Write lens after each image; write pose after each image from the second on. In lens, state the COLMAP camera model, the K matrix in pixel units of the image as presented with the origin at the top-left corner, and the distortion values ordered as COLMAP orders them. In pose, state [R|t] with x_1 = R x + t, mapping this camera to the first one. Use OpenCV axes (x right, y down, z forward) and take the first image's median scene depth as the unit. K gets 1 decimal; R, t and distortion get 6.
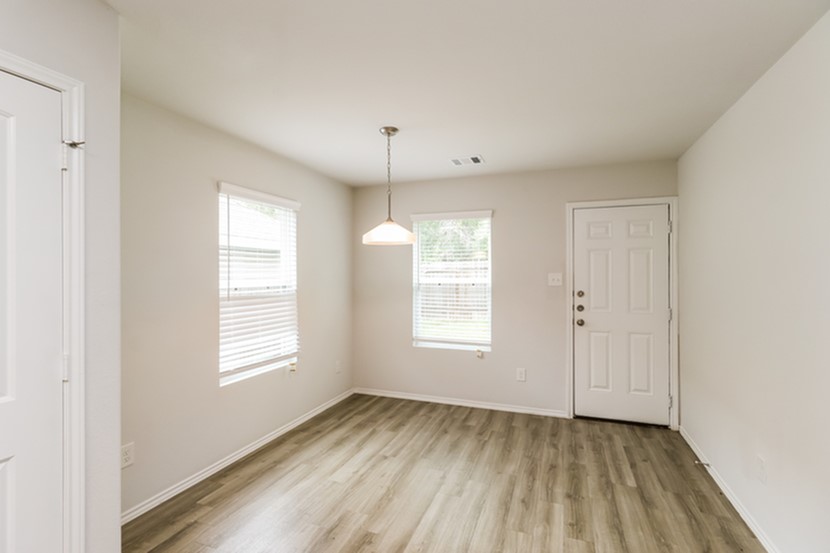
lens RADIAL K [[391.9, 0, 416.5], [0, 391.9, 274.9], [0, 0, 1]] dist [0.000906, 0.000198]
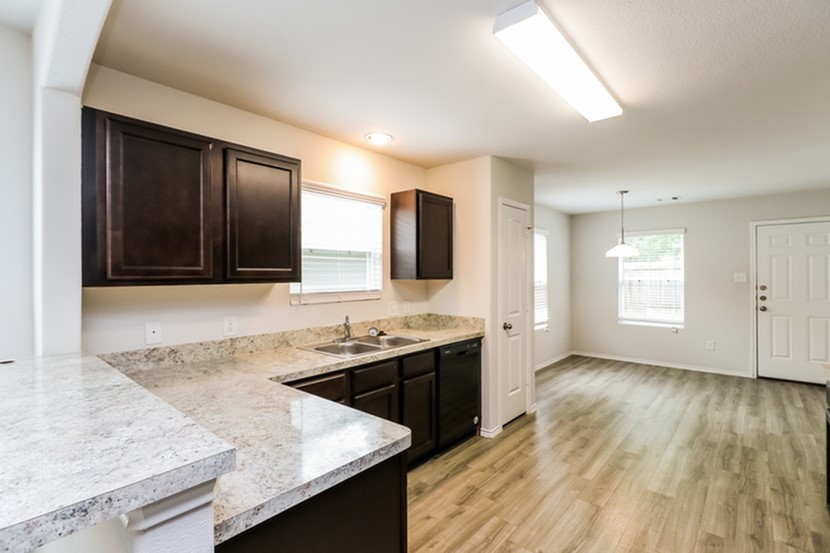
lens RADIAL K [[391.9, 0, 408.4], [0, 391.9, 274.0], [0, 0, 1]] dist [0.000906, 0.000198]
pose [[0.933742, -0.002410, -0.357938, -0.247510], [0.001882, 0.999997, -0.001824, 0.000464], [0.357941, 0.001029, 0.933744, -0.721182]]
